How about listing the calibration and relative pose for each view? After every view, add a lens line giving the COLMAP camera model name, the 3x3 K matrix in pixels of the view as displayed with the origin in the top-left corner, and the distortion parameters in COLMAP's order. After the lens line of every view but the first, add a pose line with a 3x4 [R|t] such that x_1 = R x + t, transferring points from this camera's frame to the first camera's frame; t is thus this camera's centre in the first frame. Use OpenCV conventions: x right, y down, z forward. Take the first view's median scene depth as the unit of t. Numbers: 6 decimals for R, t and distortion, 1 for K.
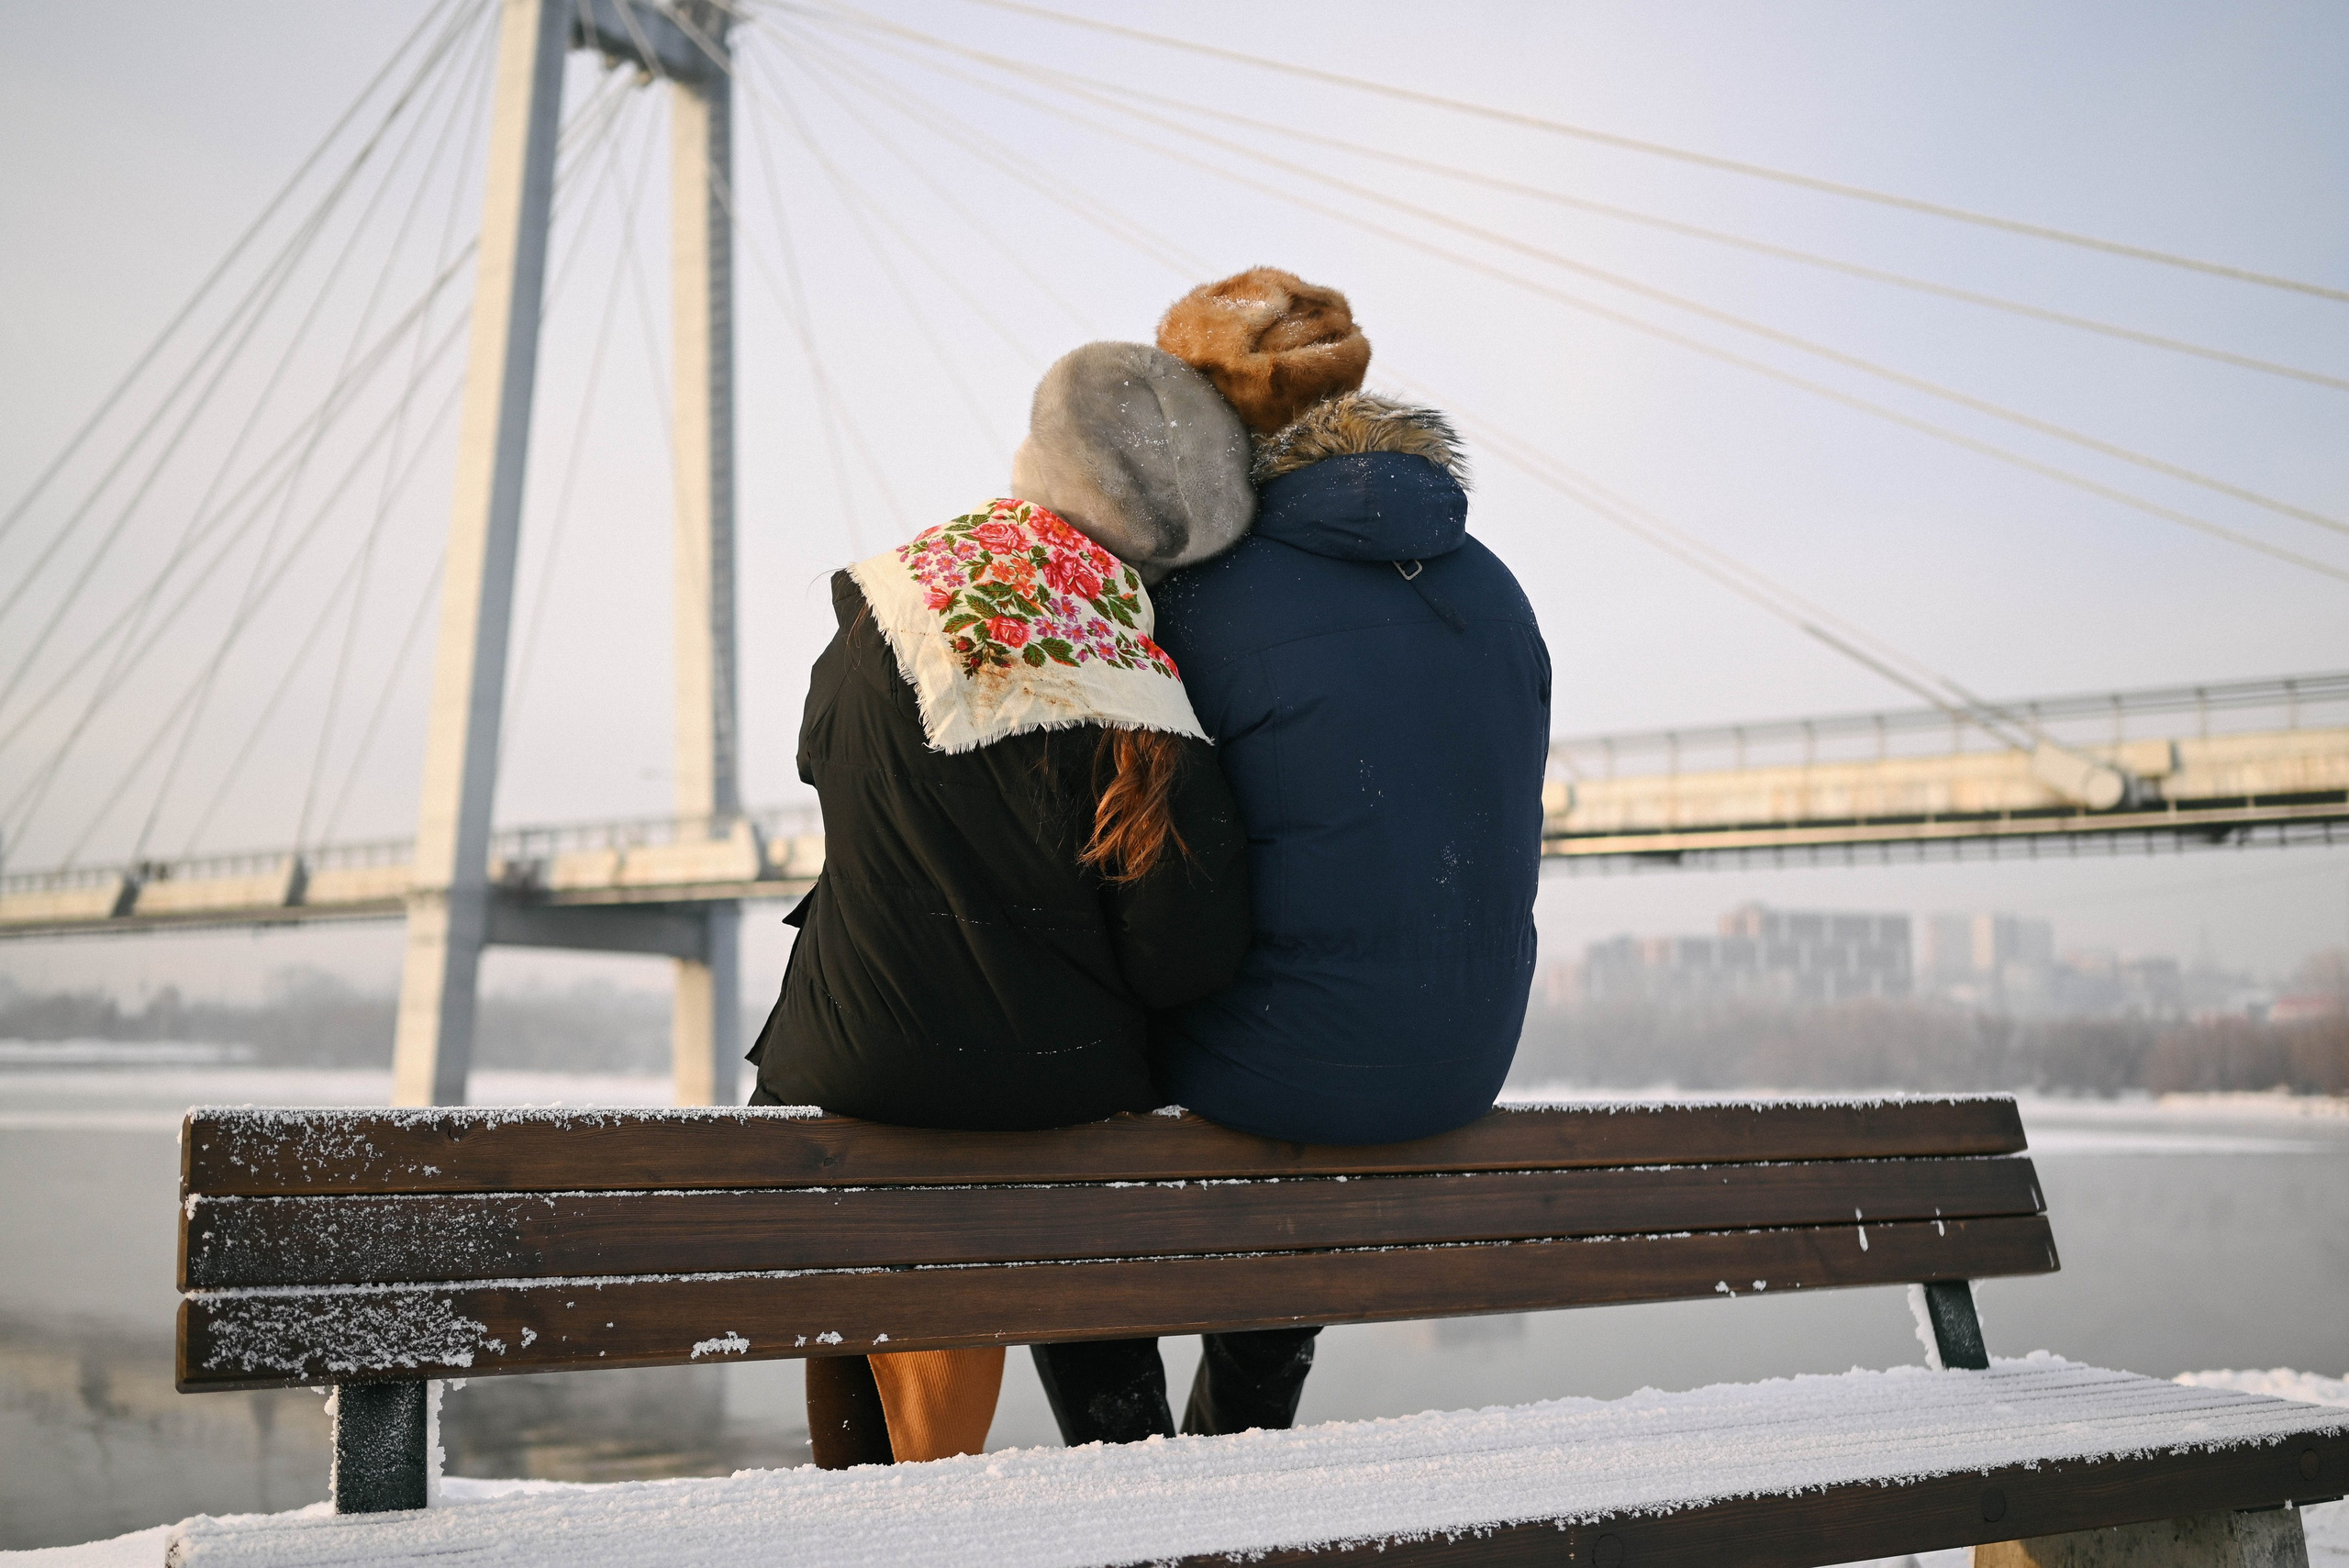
lens RADIAL K [[2223.5, 0, 1174.5], [0, 2223.5, 784.0], [0, 0, 1]] dist [-0.011420, 0.015417]
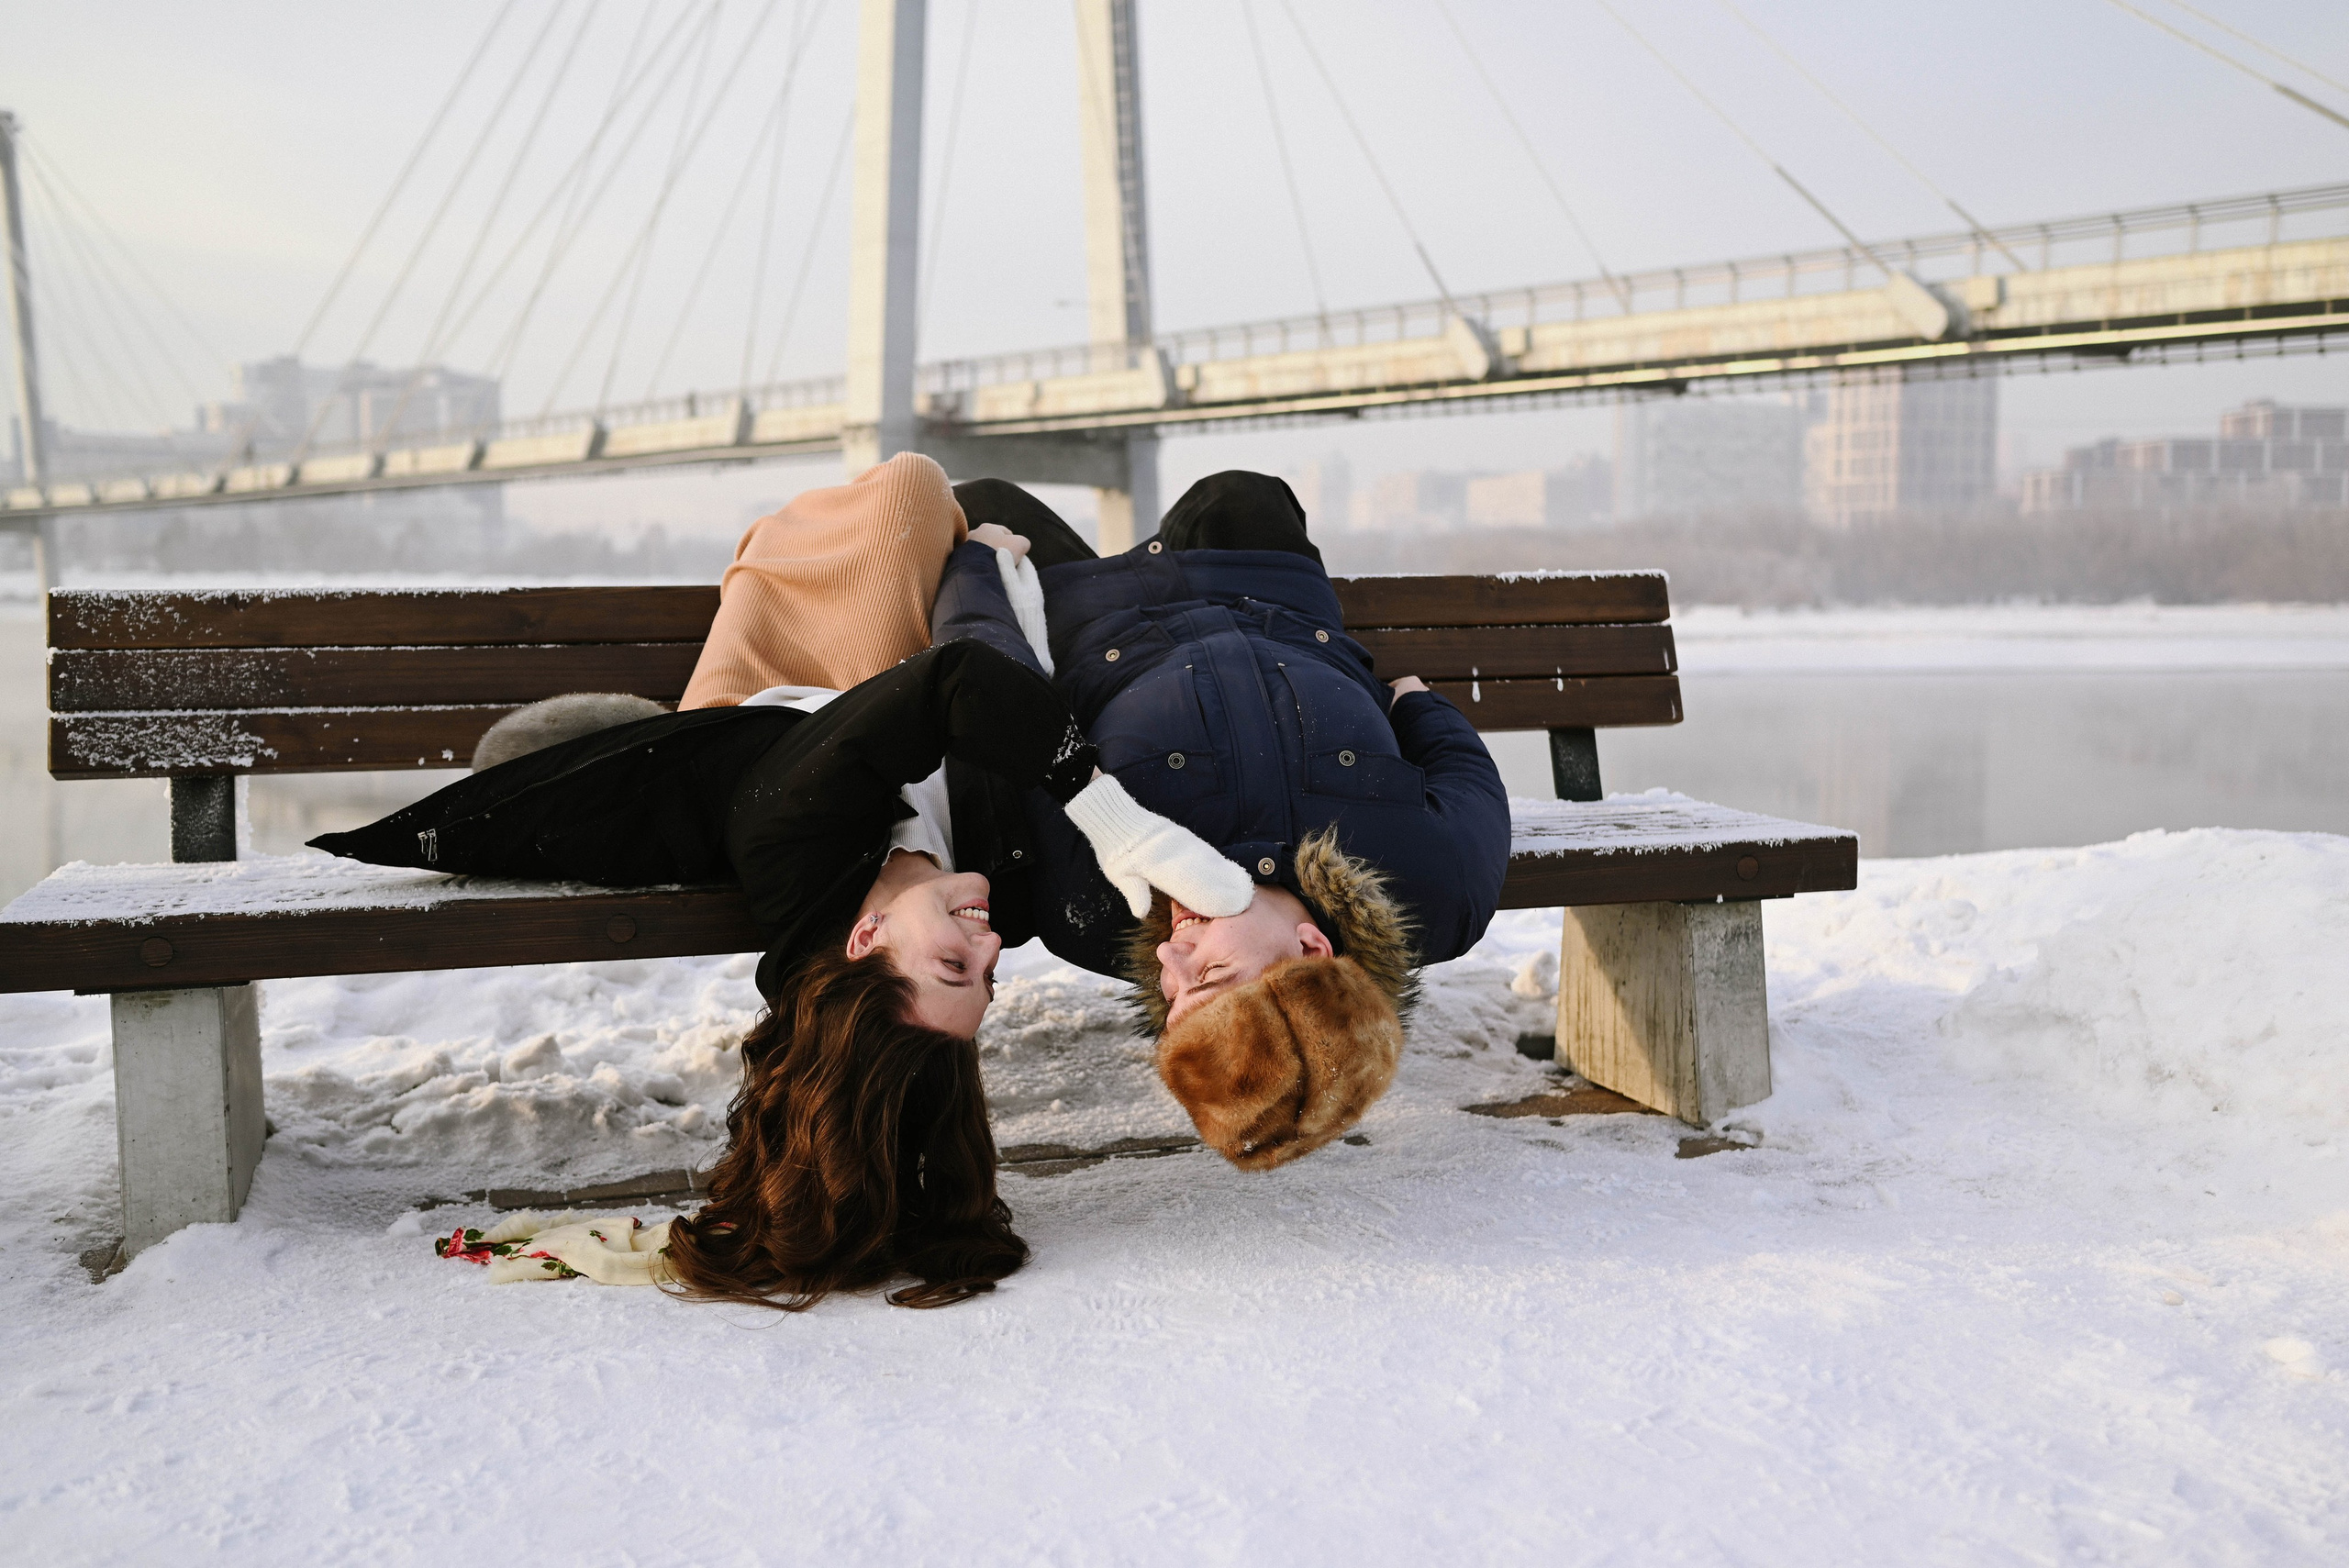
lens RADIAL K [[2223.5, 0, 1174.5], [0, 2223.5, 784.0], [0, 0, 1]] dist [-0.011420, 0.015417]
pose [[0.979722, 0.003950, -0.200325, 0.385276], [0.038754, 0.977190, 0.208803, -0.001669], [0.196580, -0.212332, 0.957221, -0.178482]]
